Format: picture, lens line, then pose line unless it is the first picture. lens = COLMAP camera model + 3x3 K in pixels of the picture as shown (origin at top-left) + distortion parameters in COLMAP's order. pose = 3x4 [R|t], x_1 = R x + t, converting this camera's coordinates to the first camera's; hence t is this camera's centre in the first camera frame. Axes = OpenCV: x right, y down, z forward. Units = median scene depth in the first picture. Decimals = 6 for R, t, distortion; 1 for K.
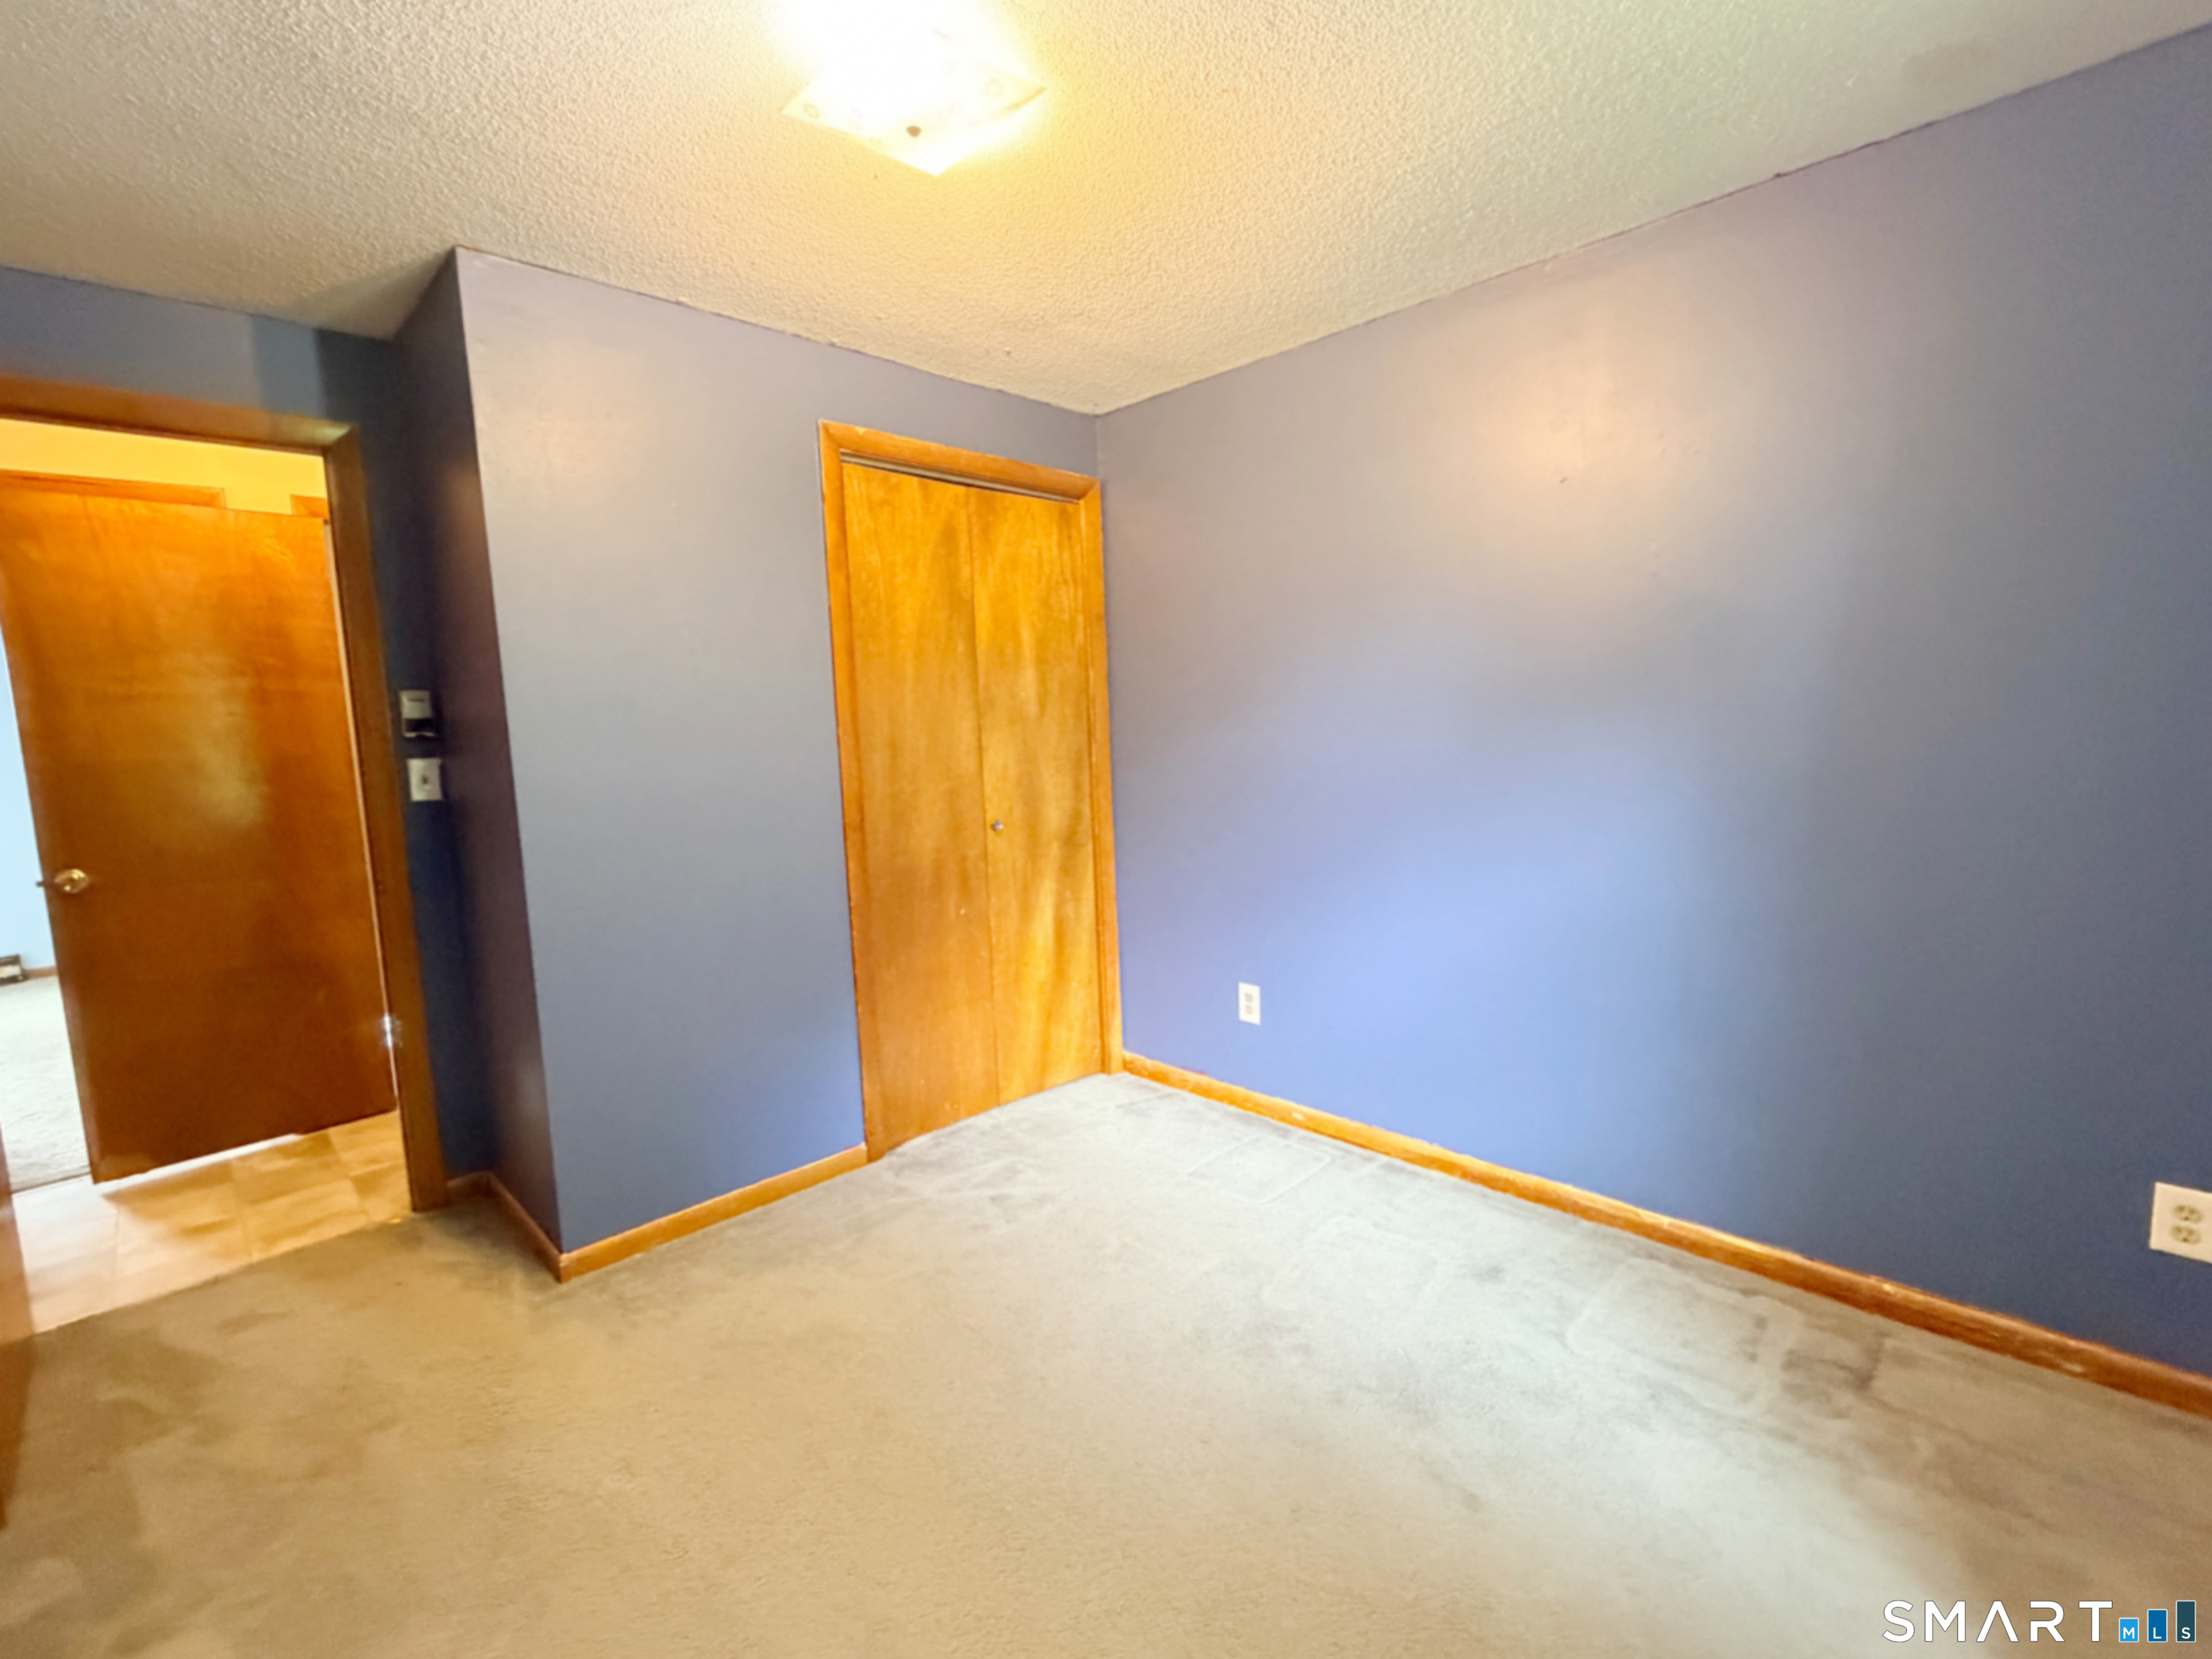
lens RADIAL K [[936.4, 0, 1106.1], [0, 936.4, 861.6], [0, 0, 1]] dist [-0.000264, 0.000602]
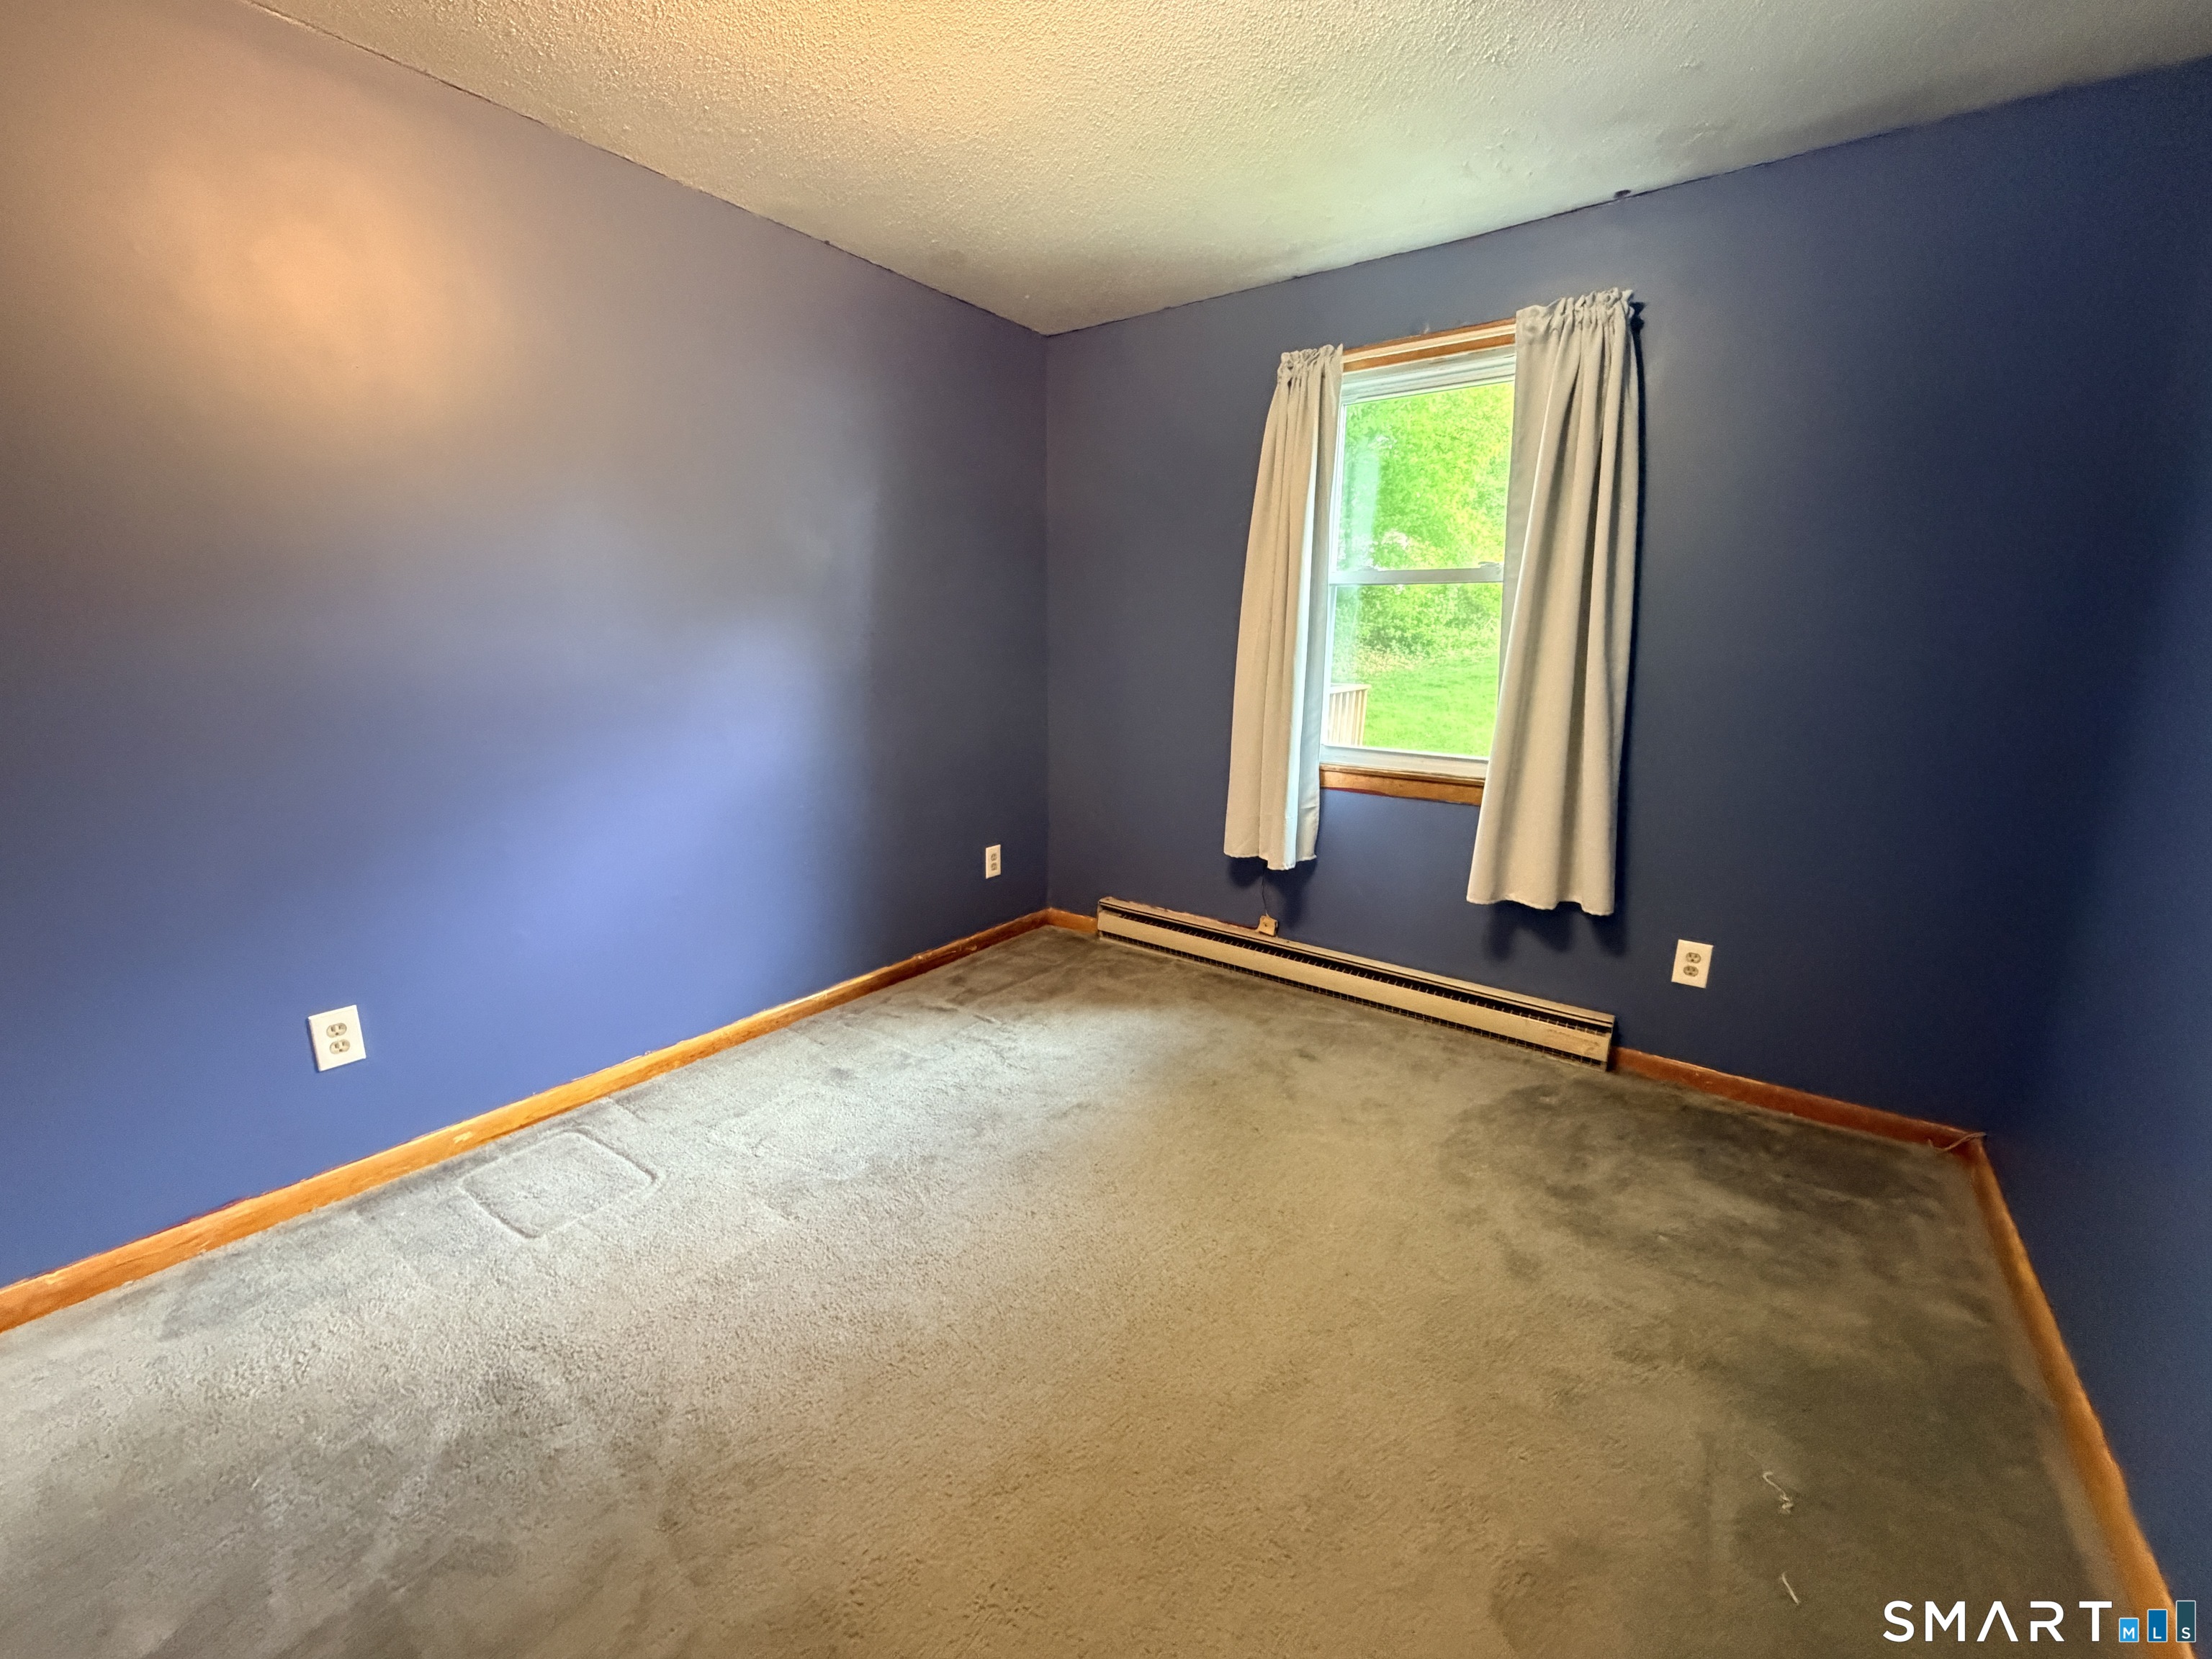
lens RADIAL K [[901.0, 0, 1106.0], [0, 901.0, 829.5], [0, 0, 1]] dist [-0.000212, 0.000031]
pose [[-0.141799, -0.195051, 0.970489, -0.644416], [0.121840, 0.969501, 0.212655, -0.076308], [-0.982369, 0.148399, -0.113709, 0.644548]]
